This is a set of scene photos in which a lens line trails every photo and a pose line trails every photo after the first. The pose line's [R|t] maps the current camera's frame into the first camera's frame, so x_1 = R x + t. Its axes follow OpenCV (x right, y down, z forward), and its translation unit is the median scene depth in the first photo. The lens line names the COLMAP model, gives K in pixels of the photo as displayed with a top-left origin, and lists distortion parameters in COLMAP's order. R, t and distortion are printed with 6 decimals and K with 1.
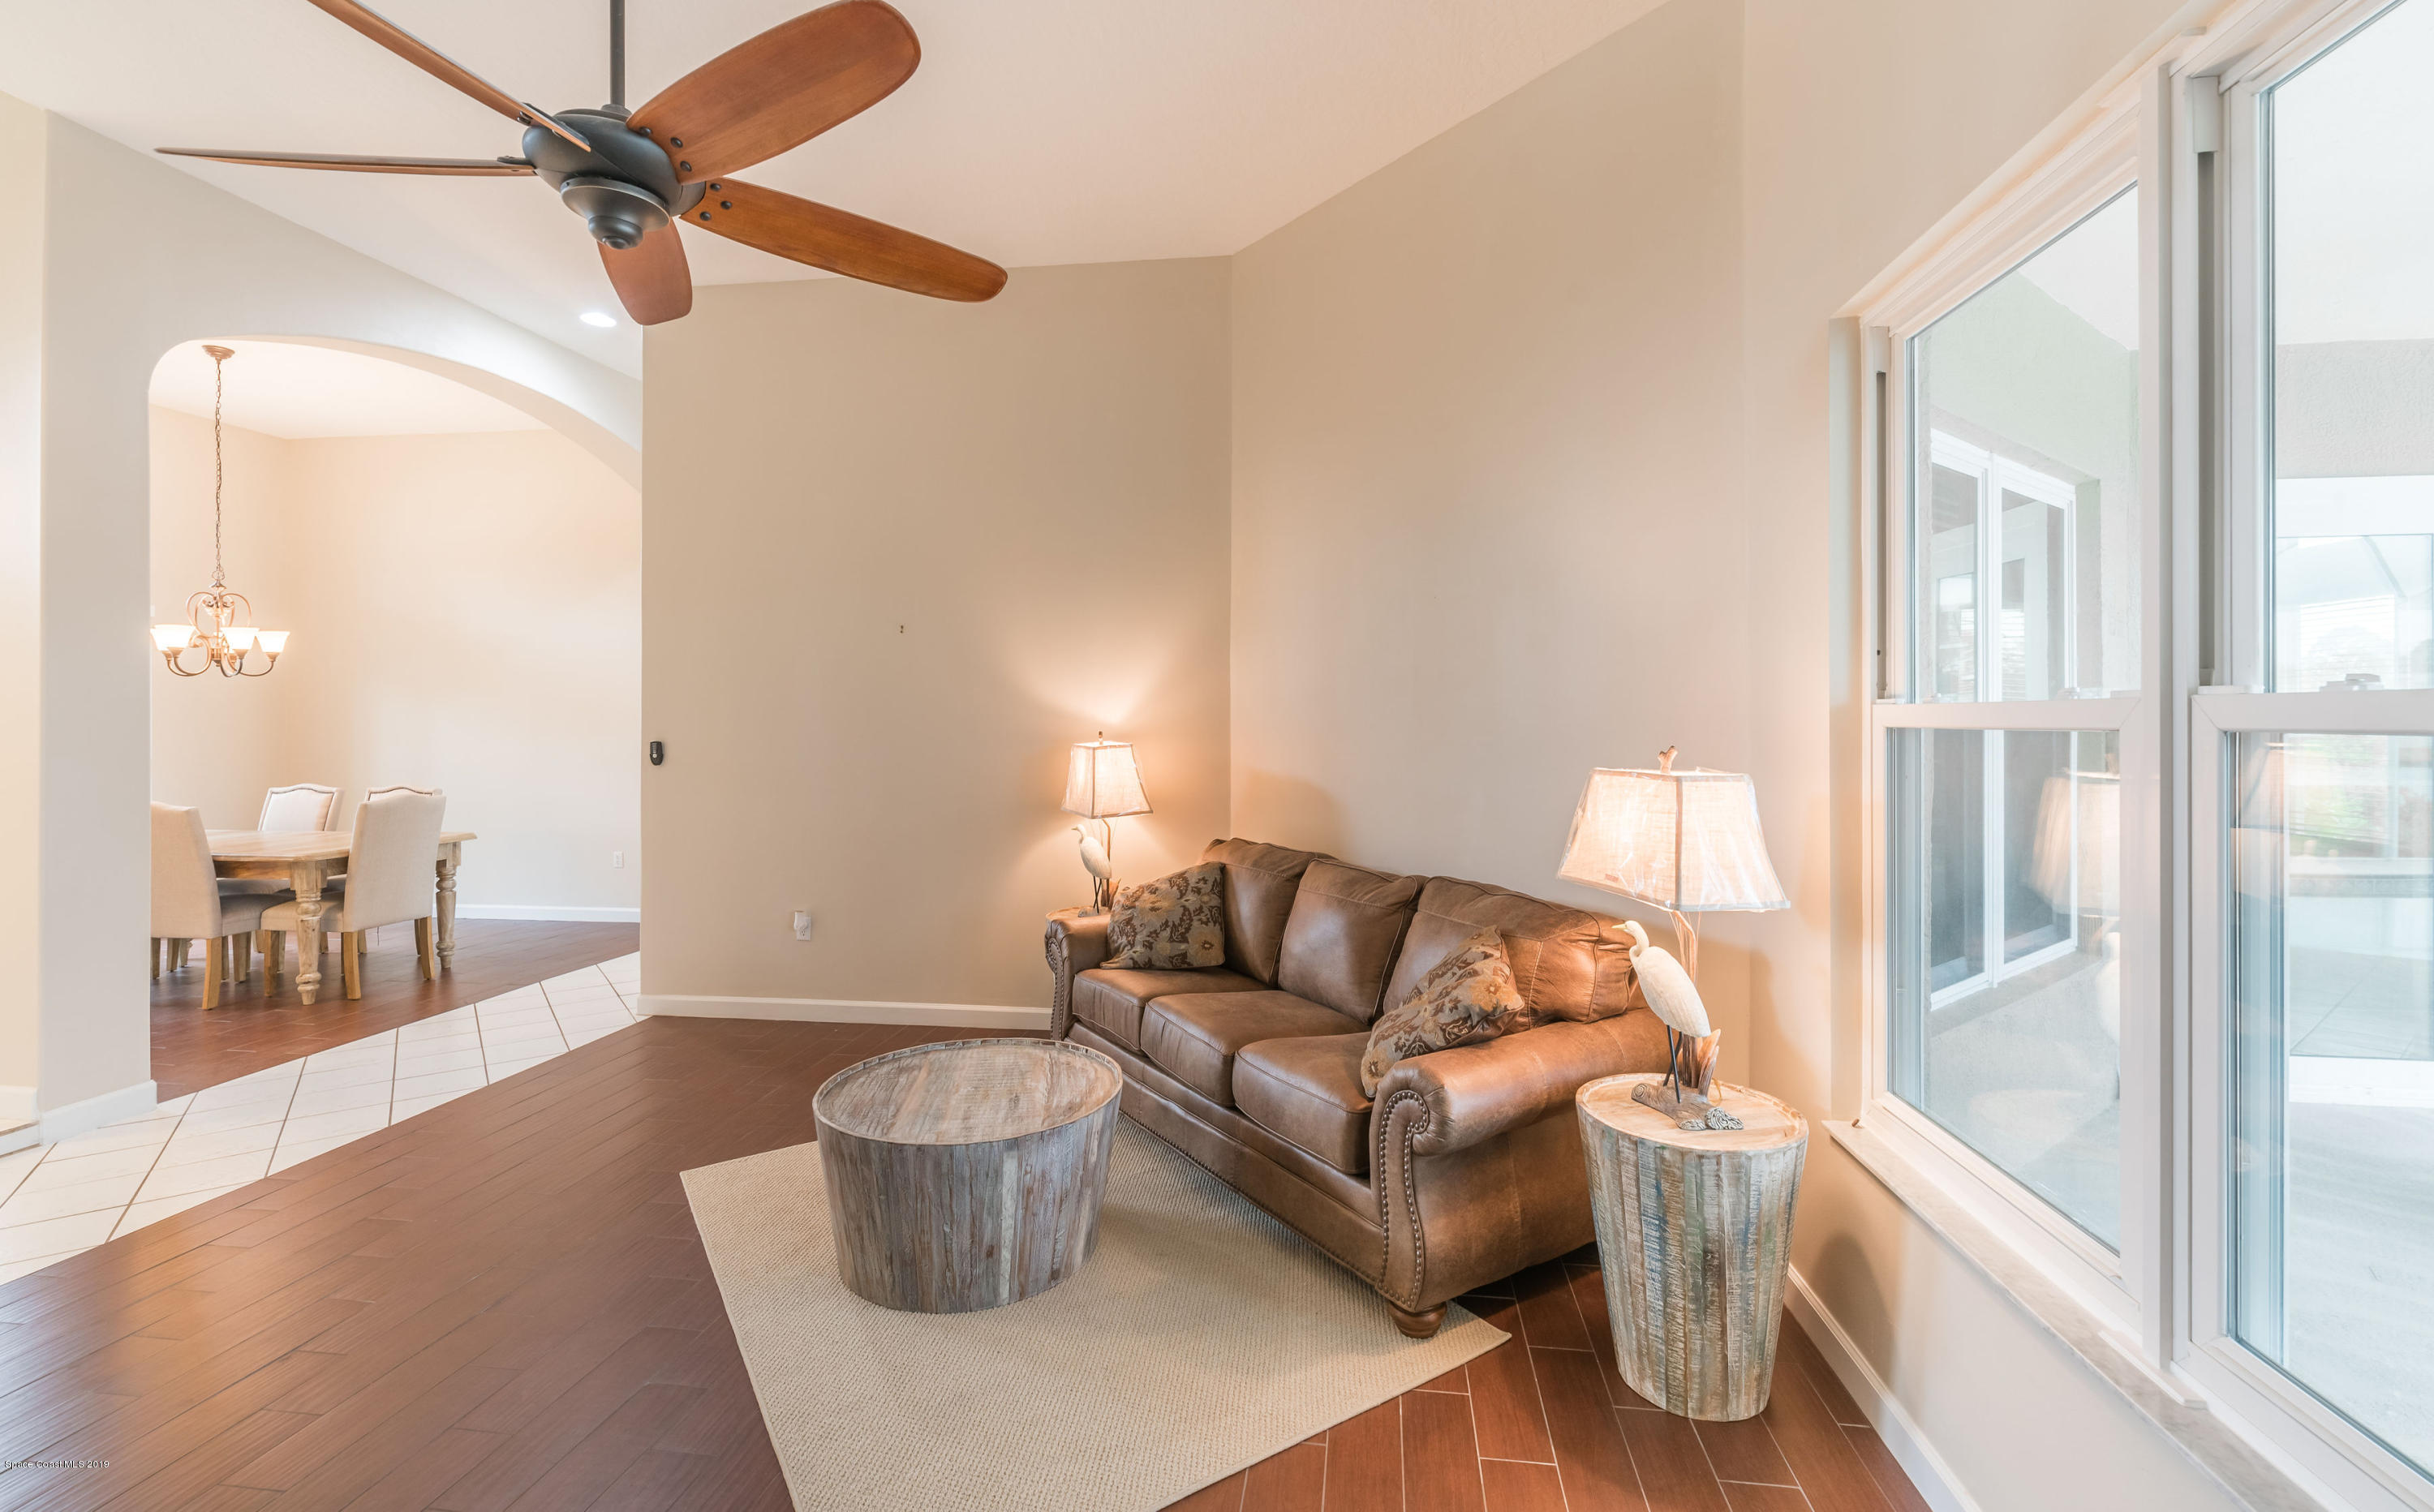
lens RADIAL K [[1061.5, 0, 1219.8], [0, 1061.5, 719.2], [0, 0, 1]] dist [0.000401, 0.000051]
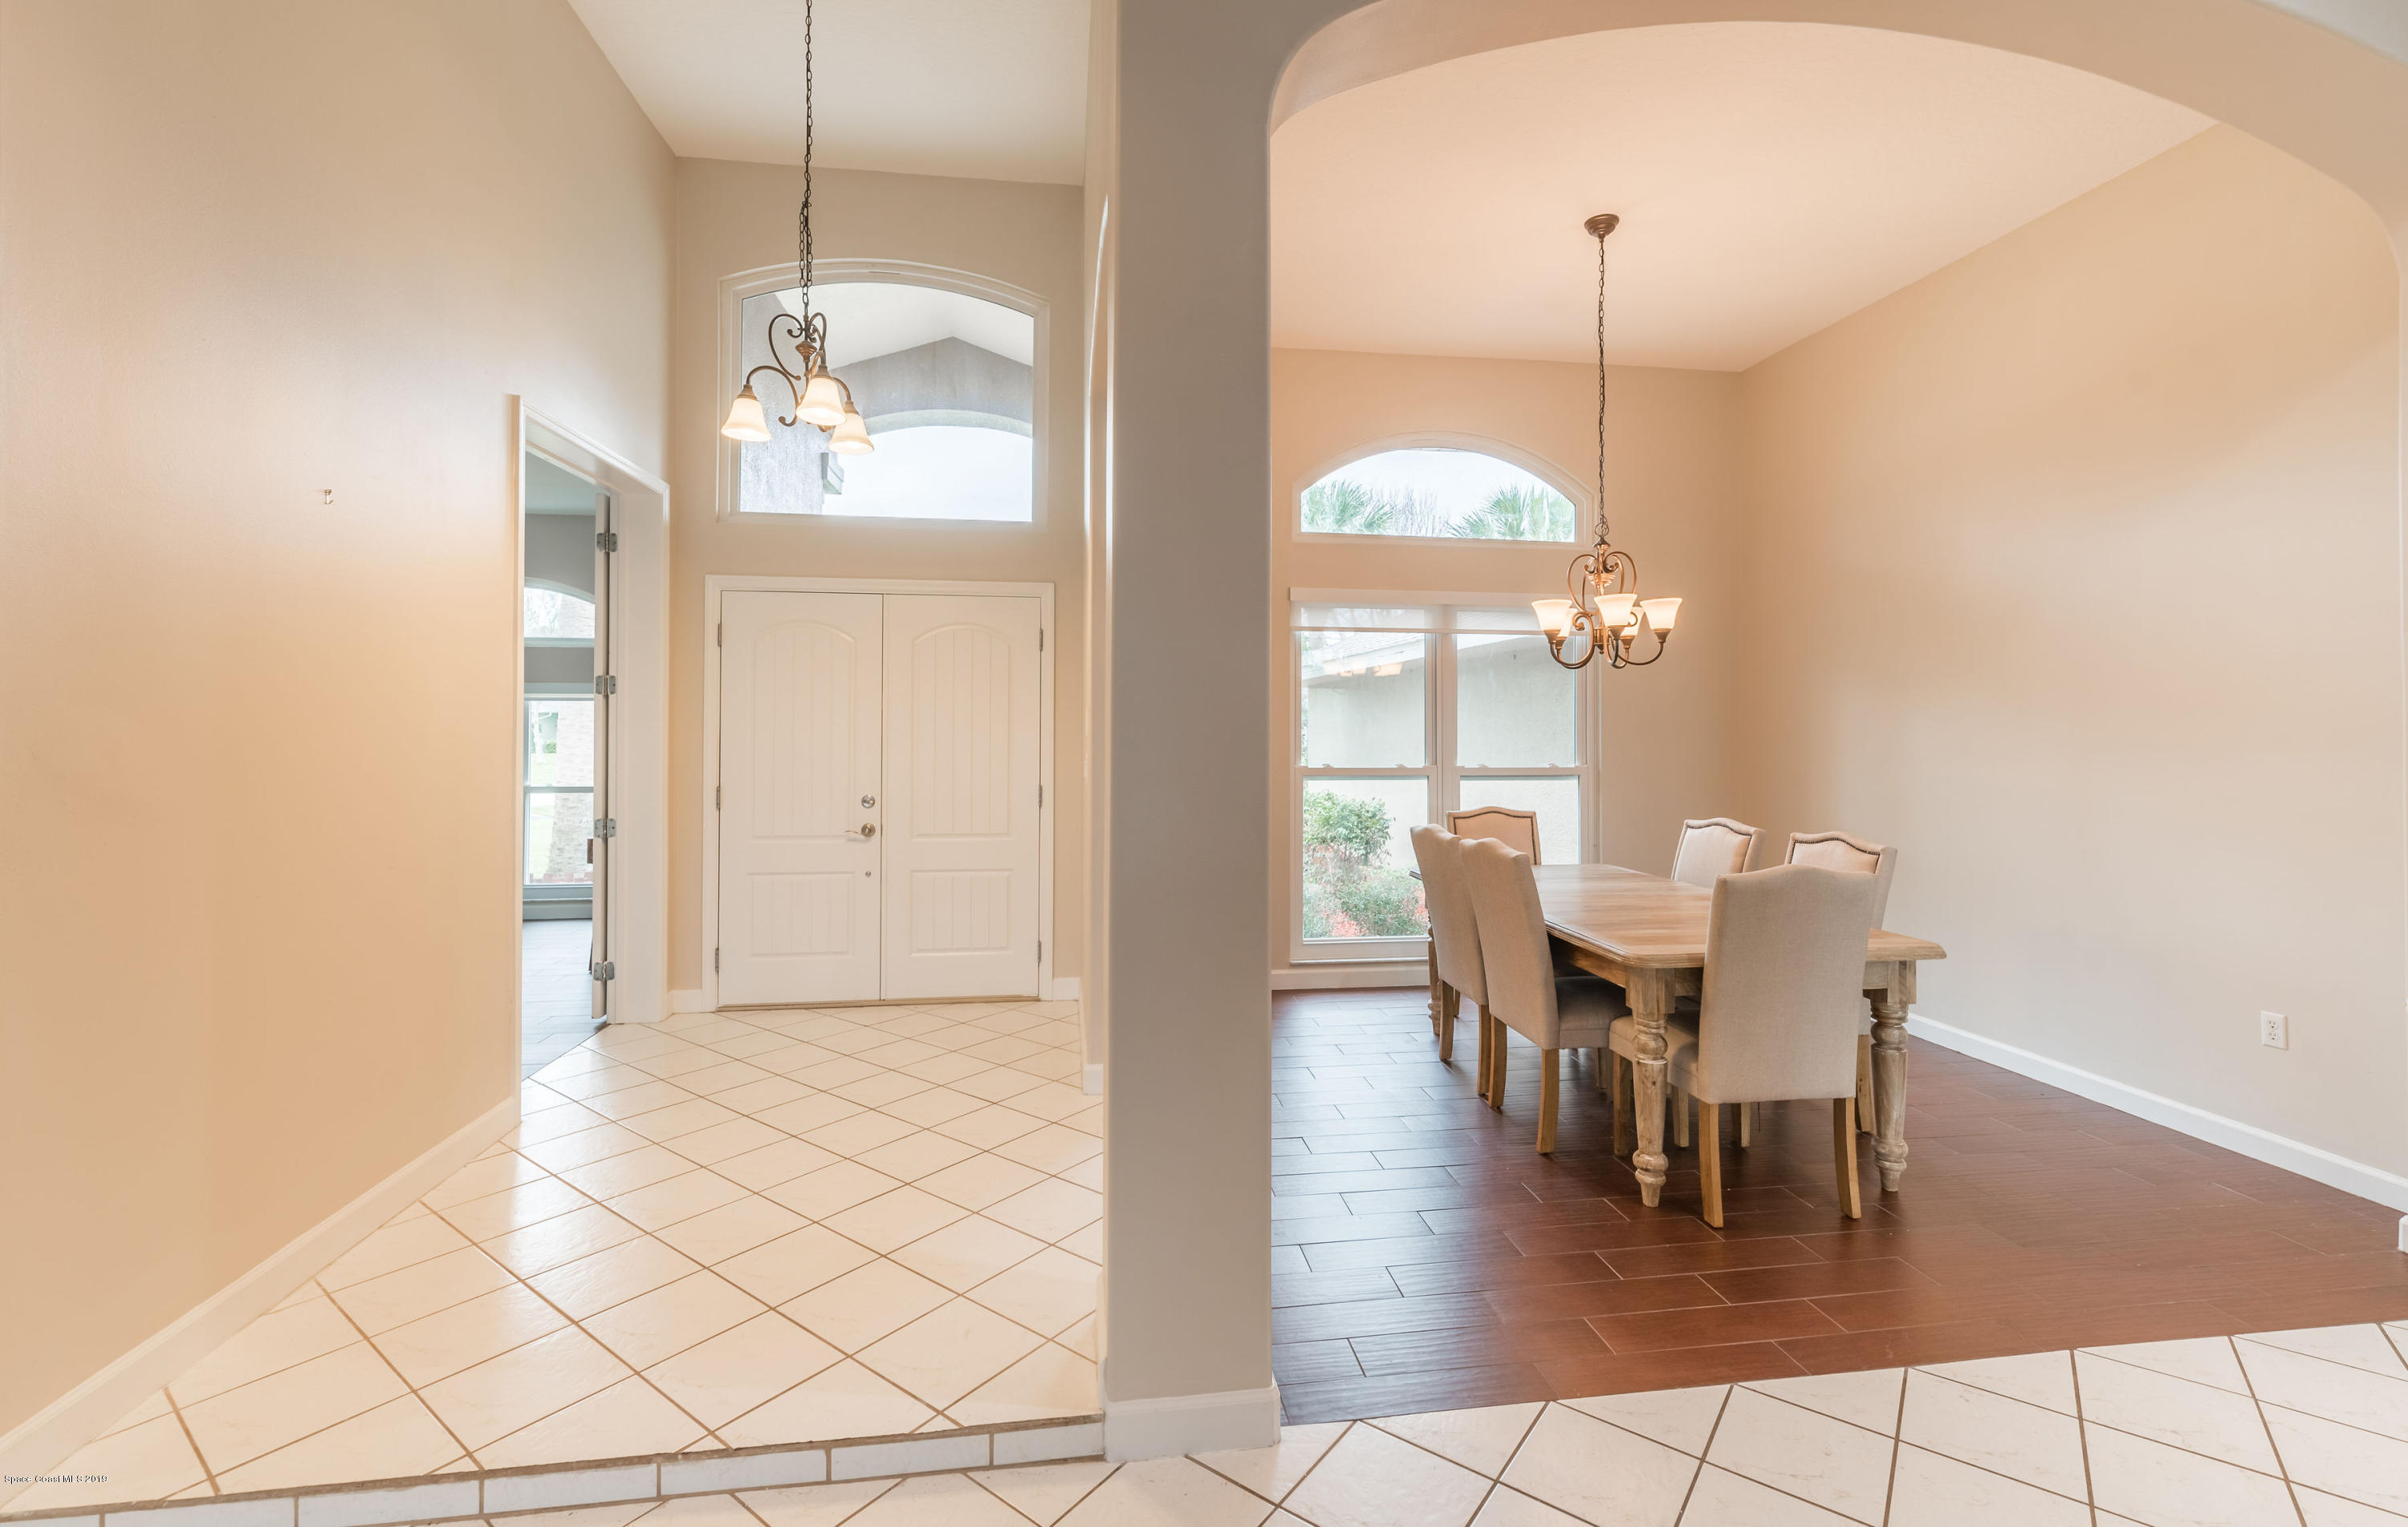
lens RADIAL K [[1039.9, 0, 1212.6], [0, 1039.9, 721.9], [0, 0, 1]] dist [0.001913, 0.000101]
pose [[0.280909, -0.008296, -0.959698, -0.359903], [0.001737, 0.999965, -0.008136, 0.003499], [0.959733, 0.000618, 0.280914, 0.590011]]
